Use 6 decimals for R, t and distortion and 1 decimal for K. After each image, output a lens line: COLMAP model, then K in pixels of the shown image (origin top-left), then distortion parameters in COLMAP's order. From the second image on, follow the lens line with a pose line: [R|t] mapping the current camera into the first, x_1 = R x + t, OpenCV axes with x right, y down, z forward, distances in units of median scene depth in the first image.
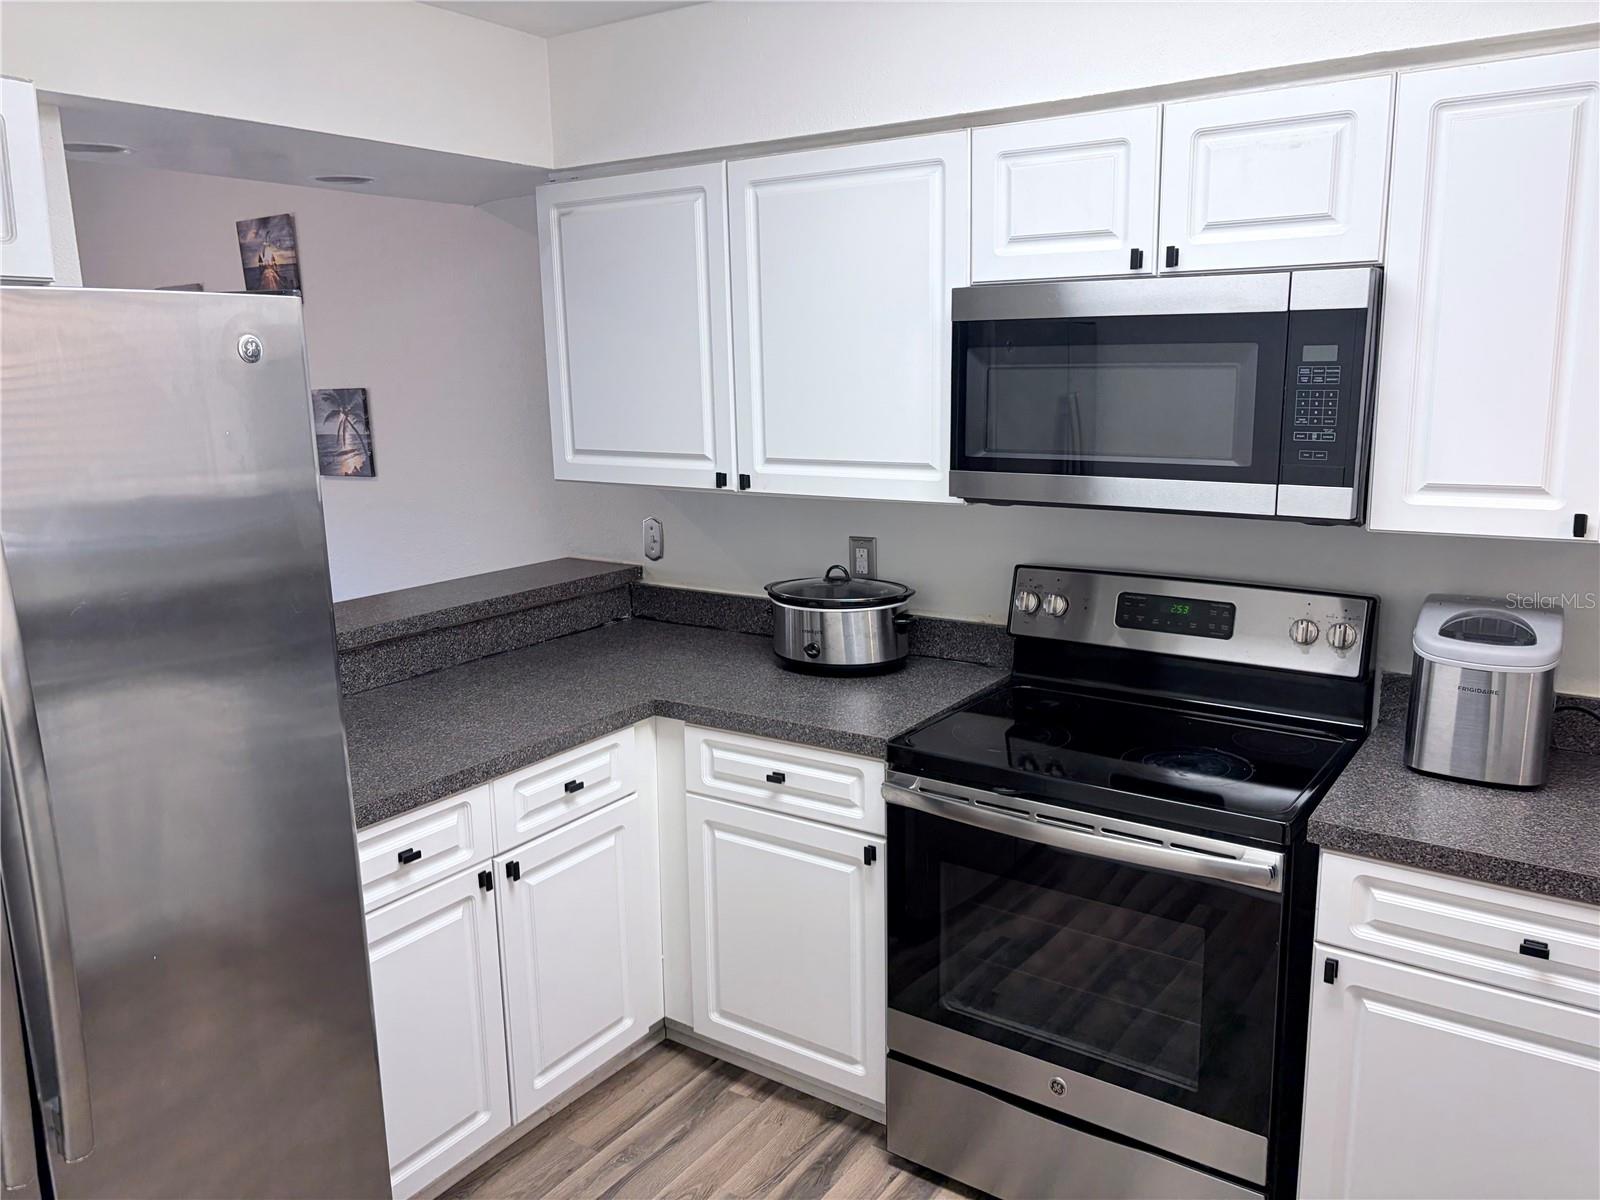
lens RADIAL K [[1207.4, 0, 801.4], [0, 1207.4, 596.5], [0, 0, 1]] dist [0.042493, -0.020537]
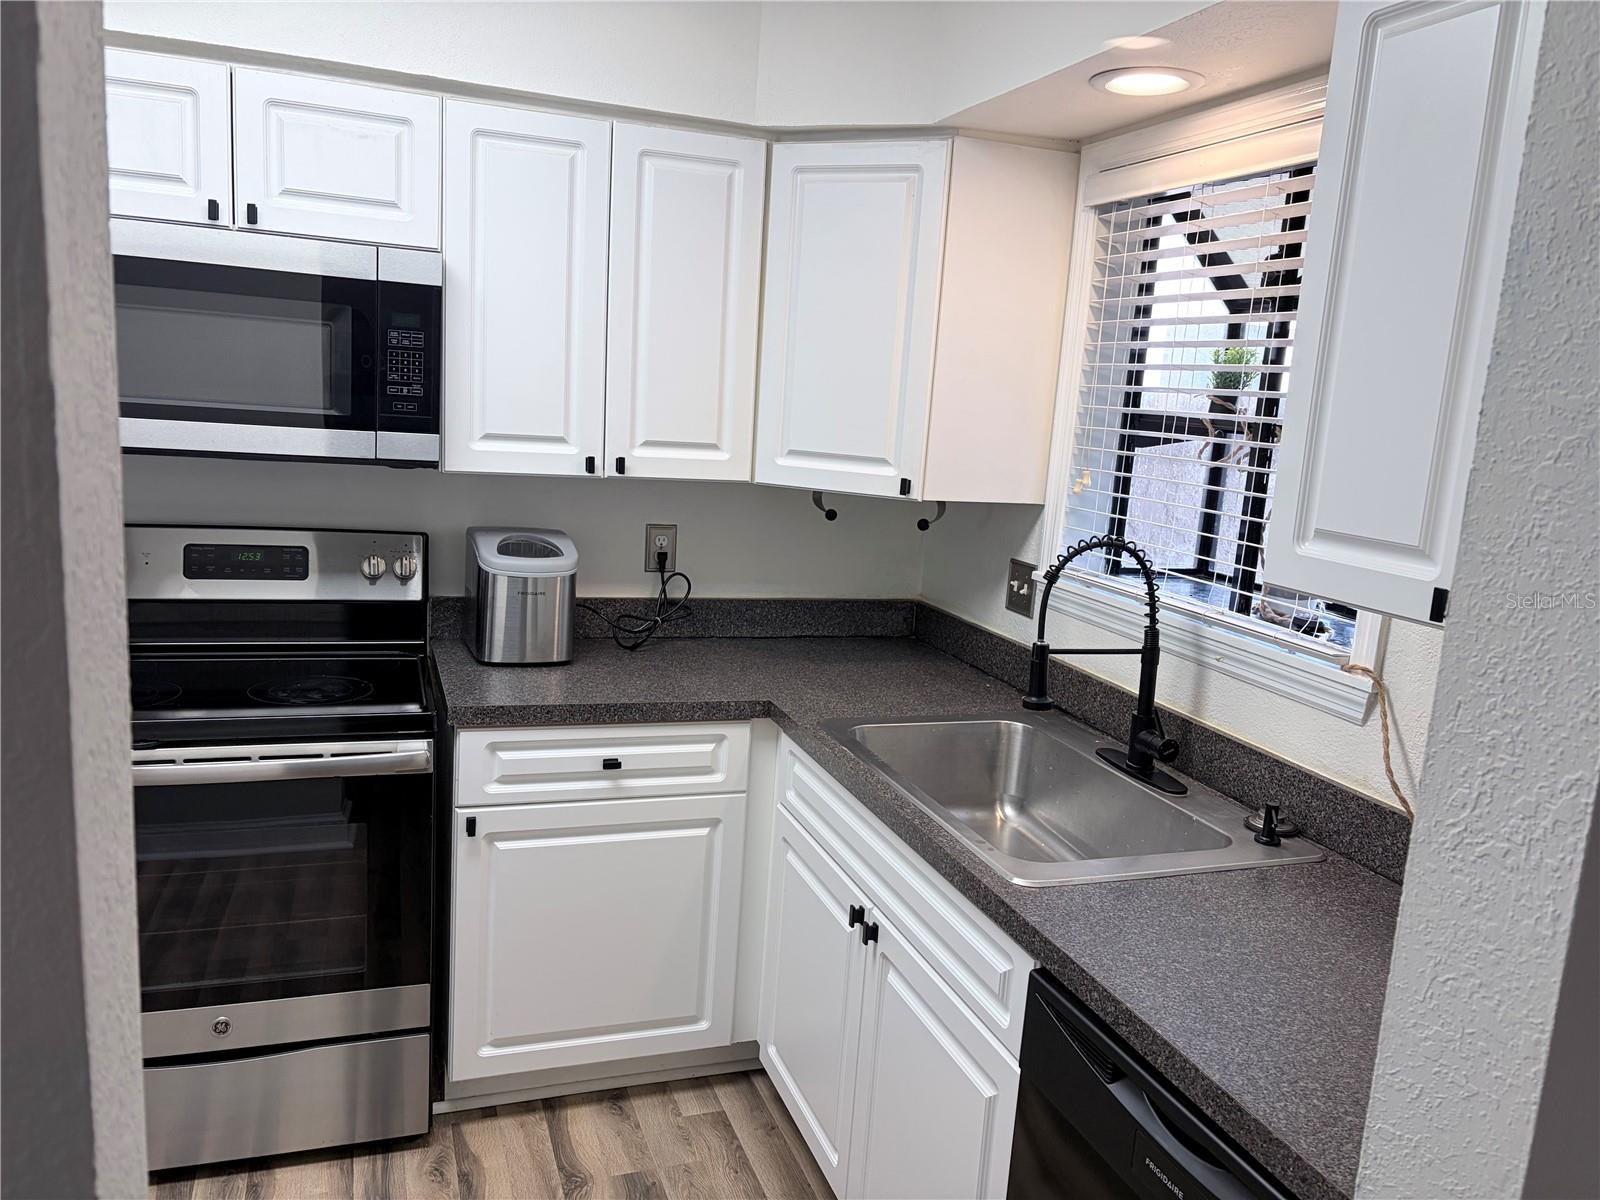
lens RADIAL K [[1207.4, 0, 801.9], [0, 1207.4, 599.4], [0, 0, 1]] dist [0.042493, -0.020537]
pose [[0.592525, -0.087427, 0.800793, -0.309787], [0.081503, 0.995498, 0.048378, 0.044246], [-0.801418, 0.036602, 0.596984, -0.005153]]
